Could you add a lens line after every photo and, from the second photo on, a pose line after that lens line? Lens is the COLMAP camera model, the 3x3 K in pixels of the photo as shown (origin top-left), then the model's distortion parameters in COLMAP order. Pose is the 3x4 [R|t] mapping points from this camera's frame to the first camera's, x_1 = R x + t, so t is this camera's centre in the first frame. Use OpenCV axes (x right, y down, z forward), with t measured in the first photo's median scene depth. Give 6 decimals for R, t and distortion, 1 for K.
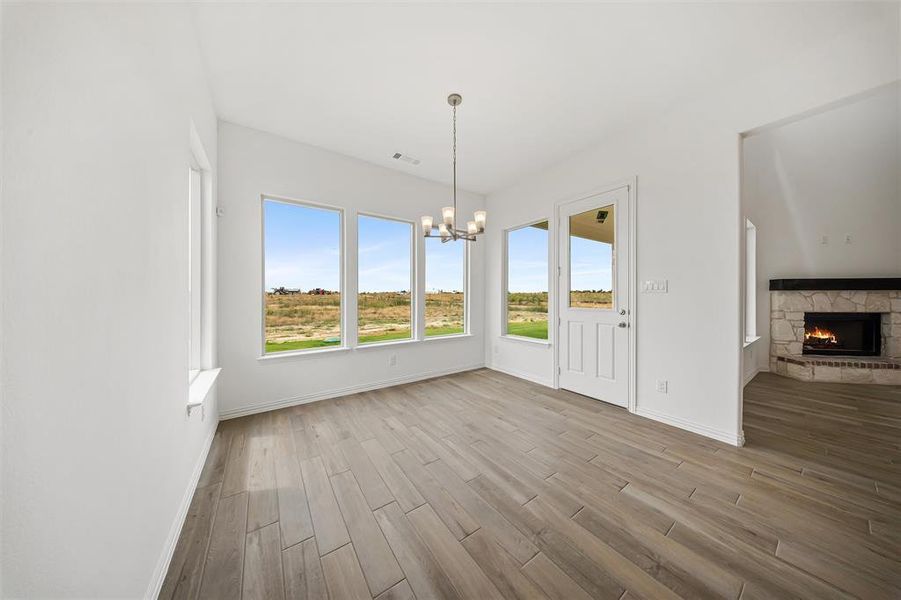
lens RADIAL K [[267.6, 0, 449.7], [0, 267.6, 297.6], [0, 0, 1]] dist [0.001991, 0.000122]
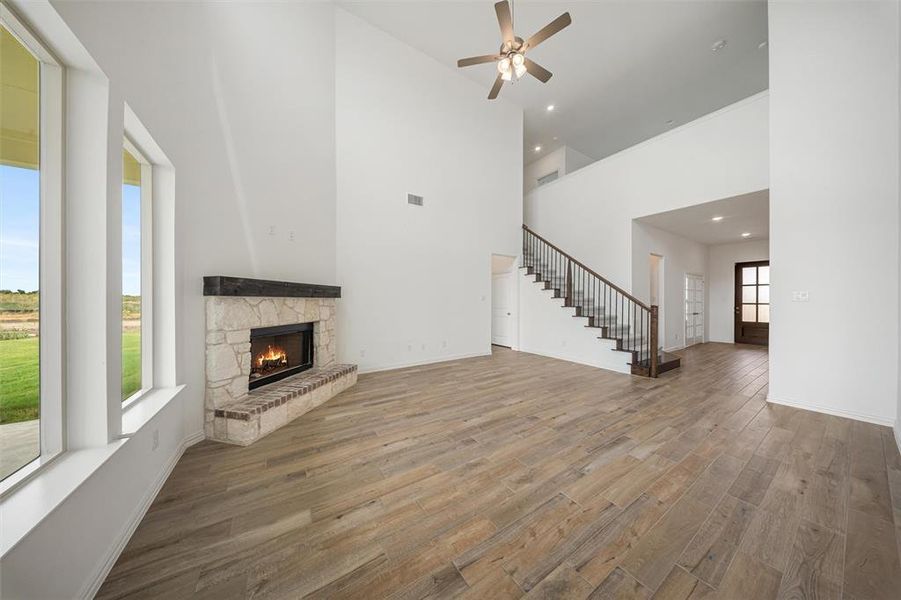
lens RADIAL K [[267.6, 0, 450.9], [0, 267.6, 302.5], [0, 0, 1]] dist [0.001991, 0.000122]
pose [[0.040887, -0.005506, 0.999149, 0.675354], [0.002851, 0.999981, 0.005394, -0.013862], [-0.999160, 0.002628, 0.040902, 0.474654]]
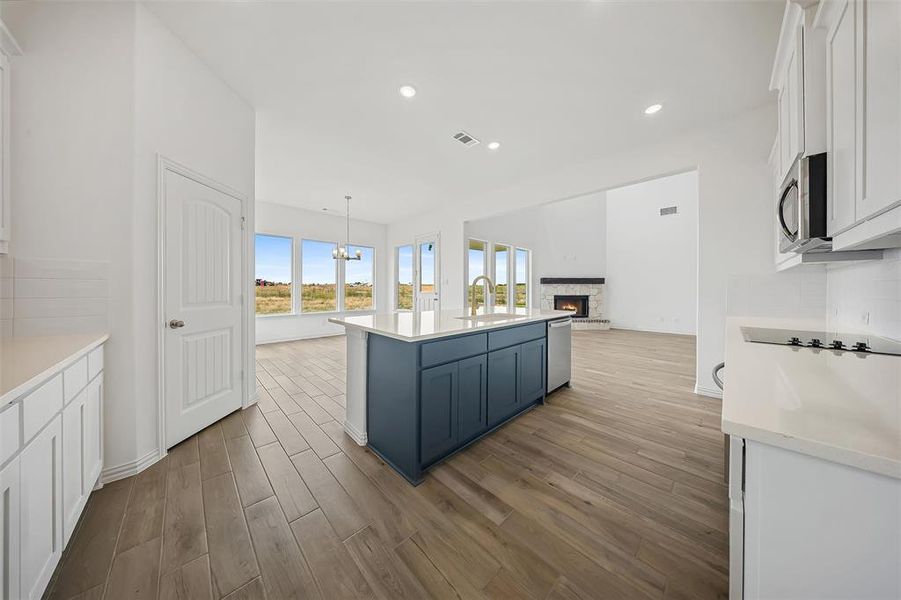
lens RADIAL K [[267.6, 0, 452.7], [0, 267.6, 288.6], [0, 0, 1]] dist [0.001991, 0.000122]
pose [[0.985381, 0.000991, 0.170365, 0.280609], [-0.000502, 0.999996, -0.002919, 0.013201], [-0.170367, 0.002791, 0.985377, -0.759600]]
